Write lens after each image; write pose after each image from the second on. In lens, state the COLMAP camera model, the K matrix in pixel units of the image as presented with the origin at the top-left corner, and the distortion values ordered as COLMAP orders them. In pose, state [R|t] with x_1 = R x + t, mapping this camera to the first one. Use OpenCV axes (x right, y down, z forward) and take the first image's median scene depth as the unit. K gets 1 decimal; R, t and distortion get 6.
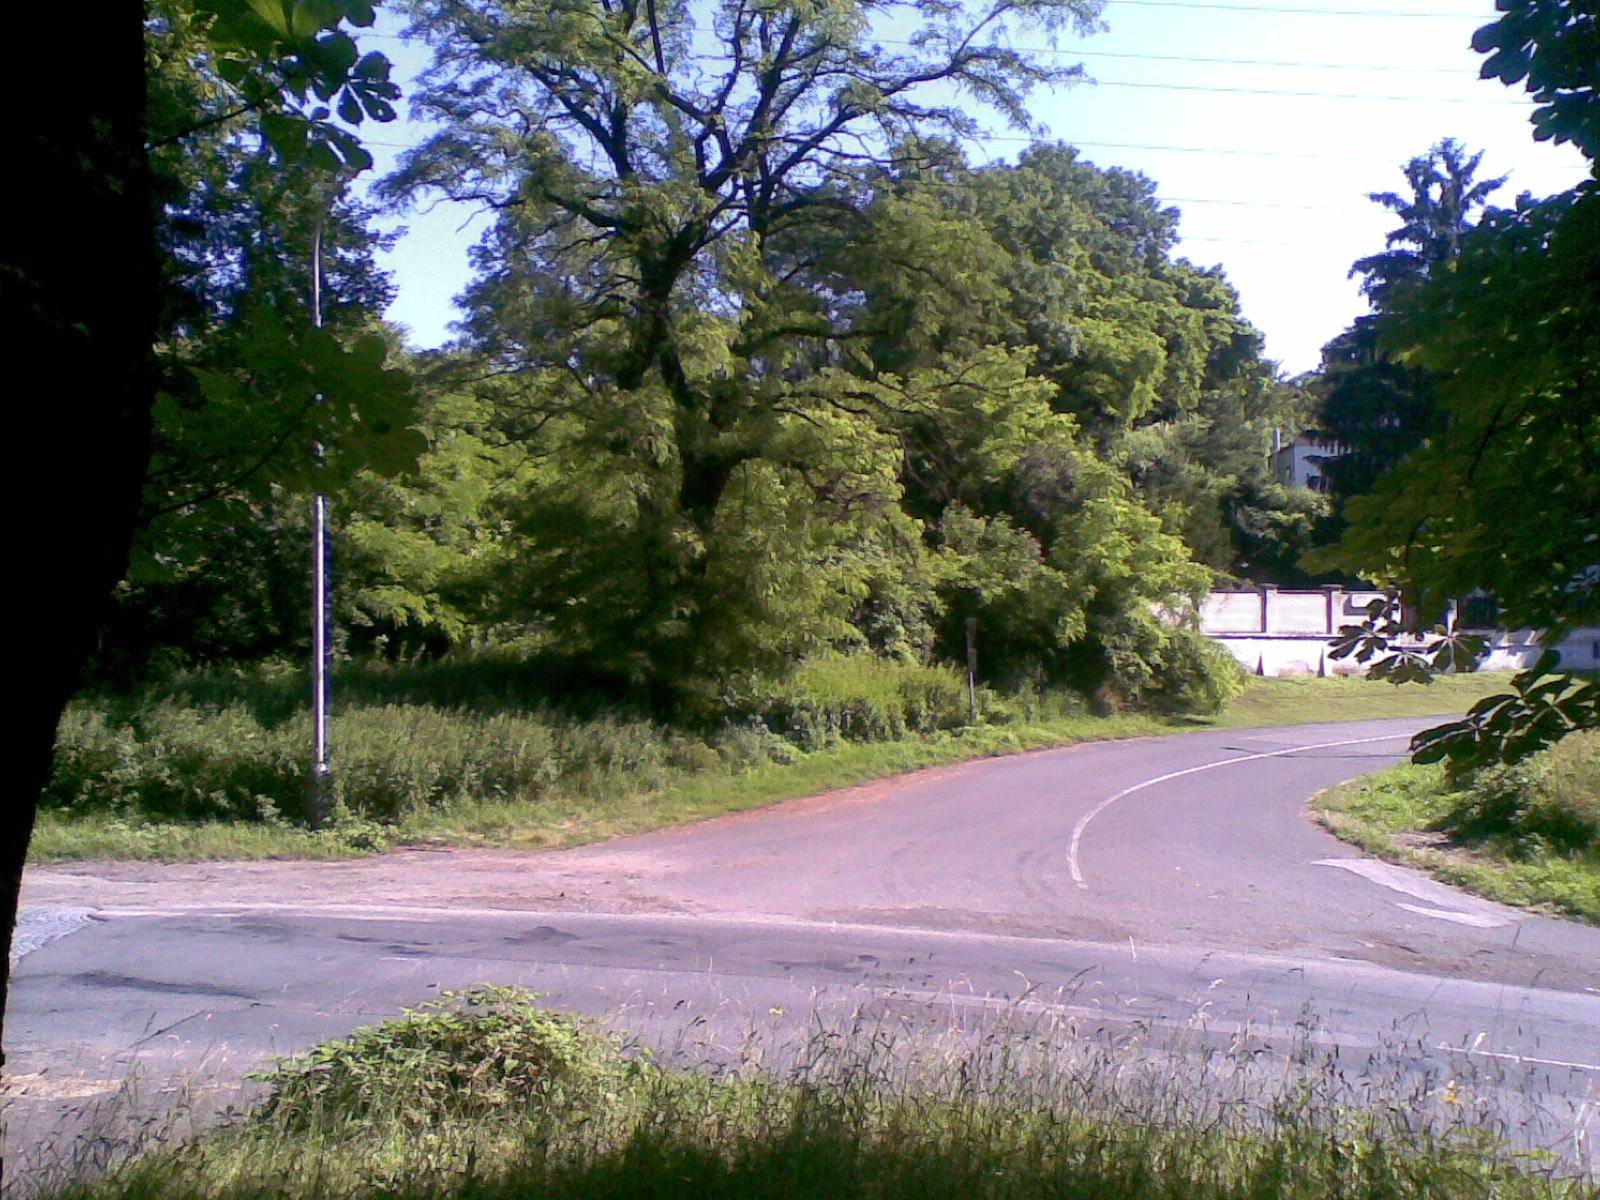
lens RADIAL K [[1645.7, 0, 799.9], [0, 1645.7, 609.1], [0, 0, 1]] dist [-0.046580, 0.000000]
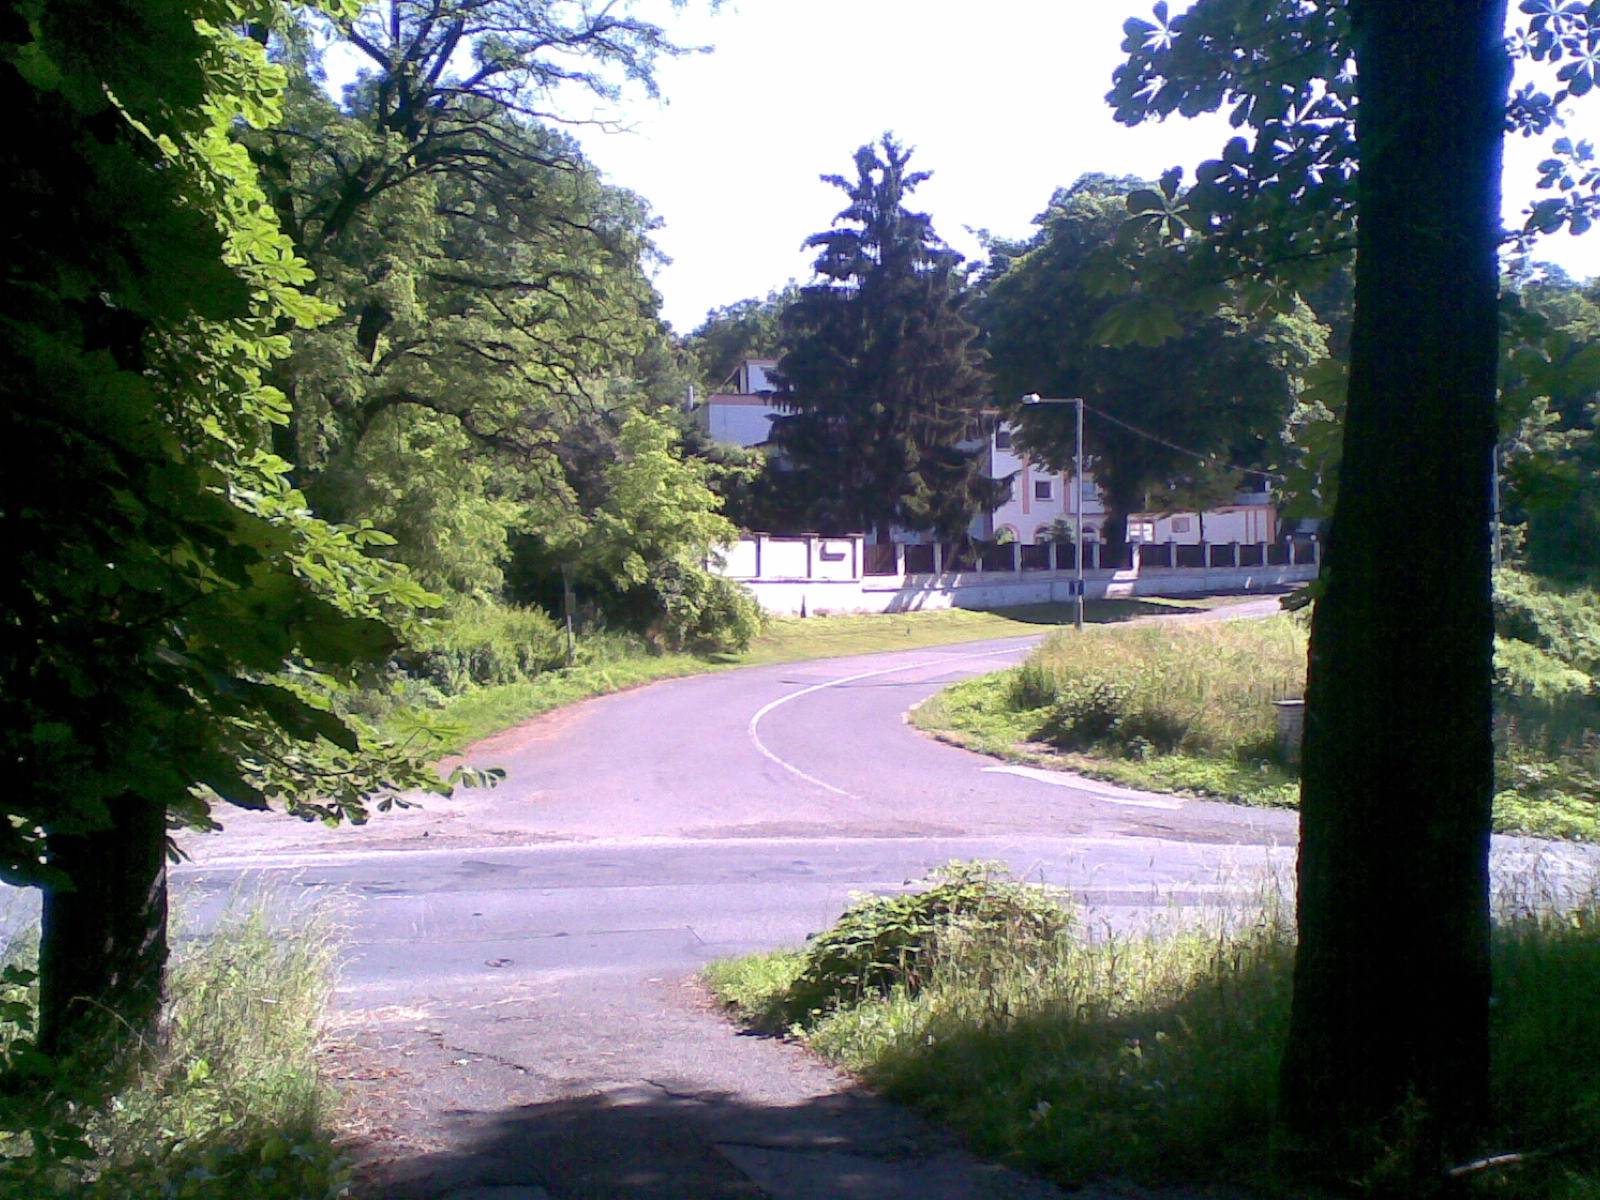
lens RADIAL K [[1645.7, 0, 801.5], [0, 1645.7, 587.8], [0, 0, 1]] dist [-0.046580, 0.000000]
pose [[0.917732, -0.011368, 0.397039, -0.150138], [0.004415, 0.999821, 0.018422, 0.002076], [-0.397177, -0.015154, 0.917617, -0.008957]]
